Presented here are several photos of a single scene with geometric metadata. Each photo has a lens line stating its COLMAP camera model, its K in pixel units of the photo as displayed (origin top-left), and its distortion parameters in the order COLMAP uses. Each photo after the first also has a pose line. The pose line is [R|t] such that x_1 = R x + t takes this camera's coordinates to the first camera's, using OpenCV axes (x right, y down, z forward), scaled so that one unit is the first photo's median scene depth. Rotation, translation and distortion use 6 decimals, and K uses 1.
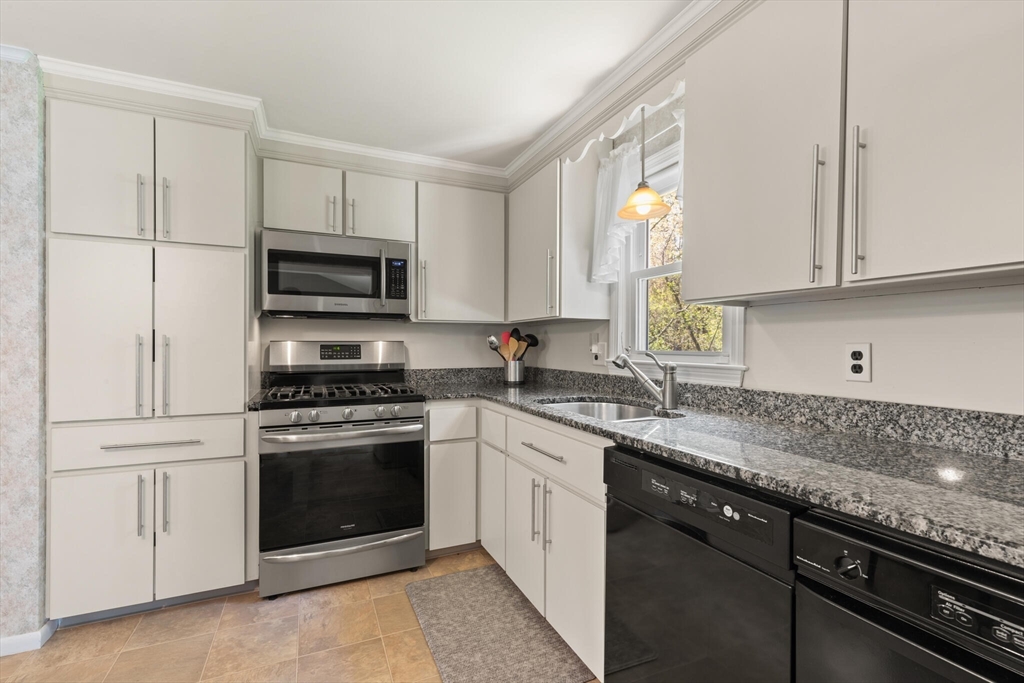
lens RADIAL K [[457.7, 0, 518.2], [0, 457.7, 347.8], [0, 0, 1]] dist [0.003007, 0.000474]
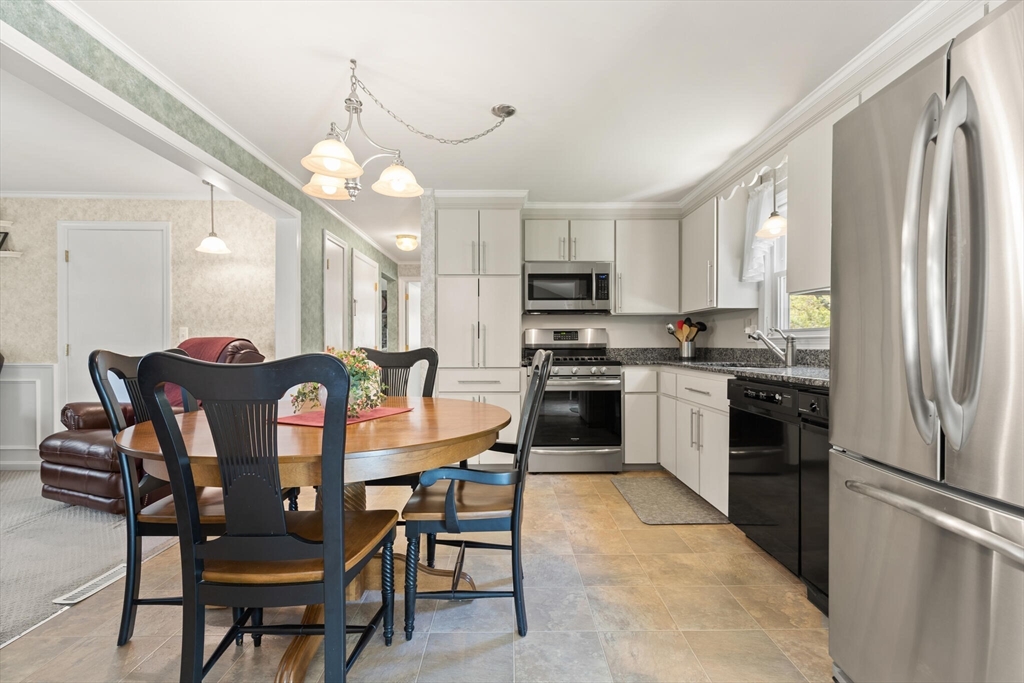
lens RADIAL K [[461.6, 0, 516.1], [0, 461.6, 345.8], [0, 0, 1]] dist [0.015227, 0.000147]
pose [[0.917889, -0.003505, -0.396821, 0.088762], [0.001697, 0.999987, -0.004907, 0.058114], [0.396833, 0.003831, 0.917883, -0.573845]]
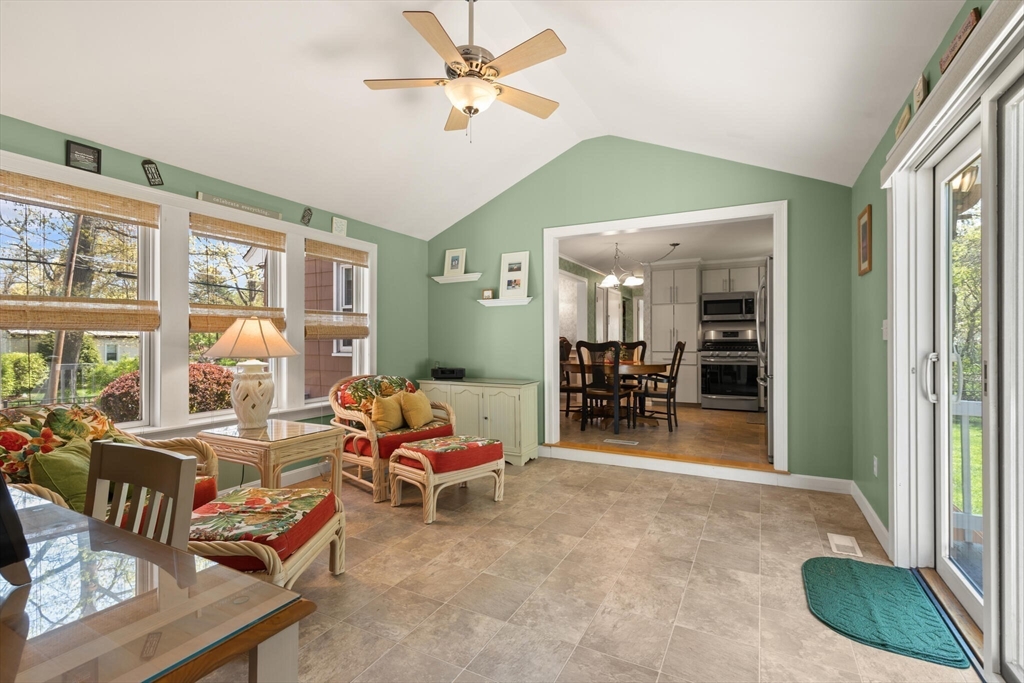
lens RADIAL K [[468.0, 0, 513.5], [0, 468.0, 337.4], [0, 0, 1]] dist [0.013666, -0.000058]
pose [[0.613130, -0.009344, -0.789927, 1.128563], [-0.002104, 0.999907, -0.013461, 0.074531], [0.789979, 0.009915, 0.613054, -1.890873]]
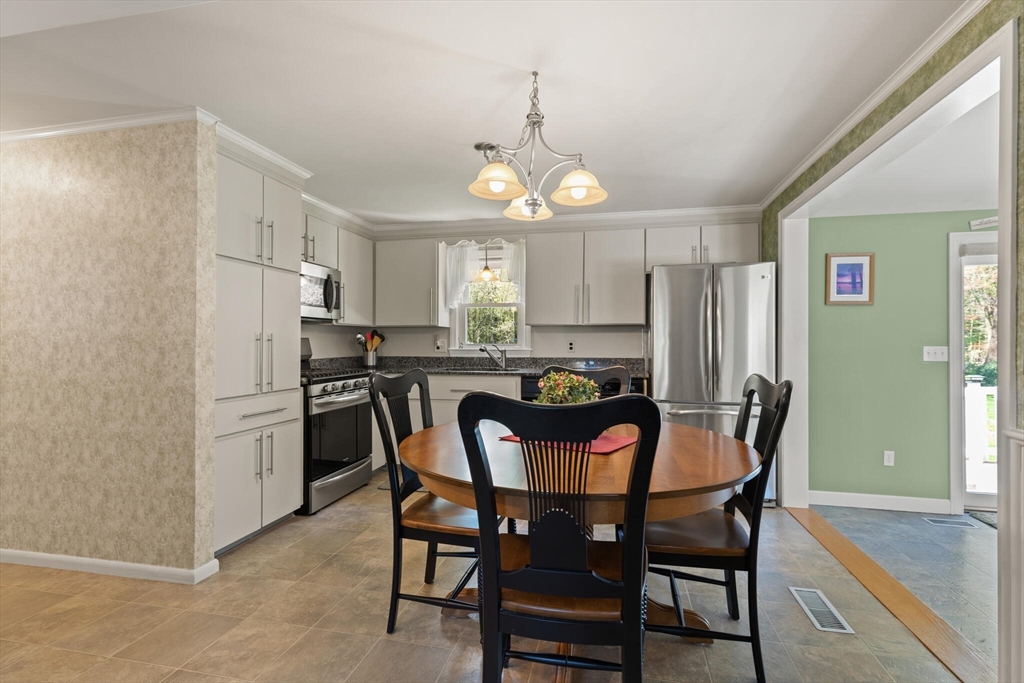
lens RADIAL K [[457.7, 0, 518.2], [0, 457.7, 347.8], [0, 0, 1]] dist [0.003007, 0.000474]
pose [[0.592602, -0.009522, 0.805439, -1.191698], [0.005077, 0.999954, 0.008086, 0.007882], [-0.805480, -0.000703, 0.592623, -0.349734]]
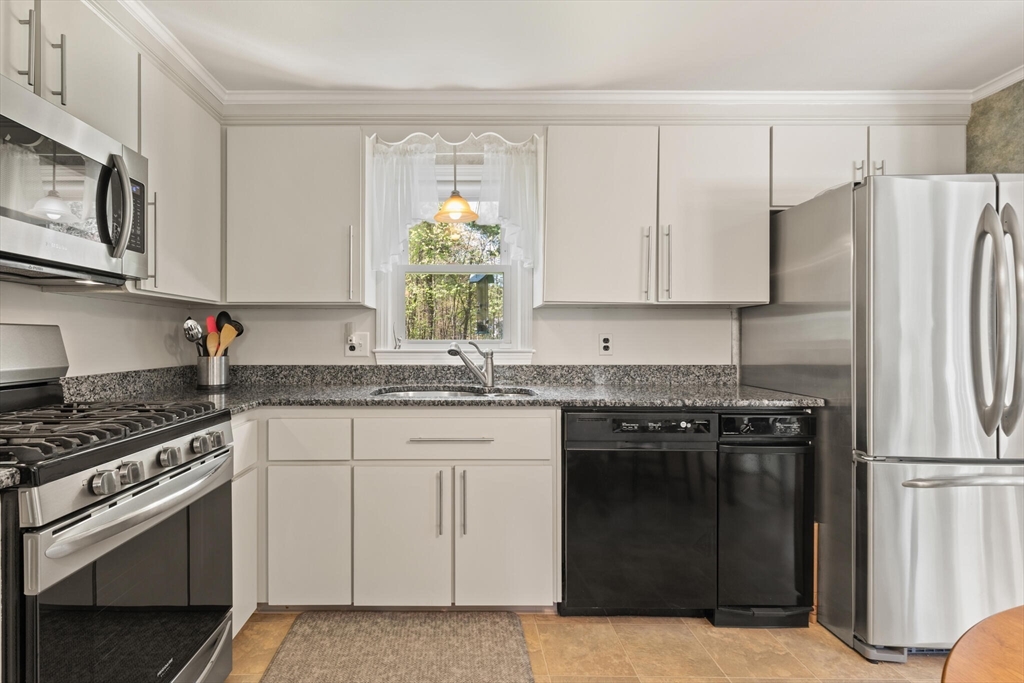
lens RADIAL K [[484.6, 0, 452.3], [0, 484.6, 343.6], [0, 0, 1]] dist [0.003036, 0.000612]
pose [[0.421953, -0.007882, 0.906583, -0.703355], [0.006934, 0.999961, 0.005466, 0.007897], [-0.906591, 0.003980, 0.421991, 0.429327]]
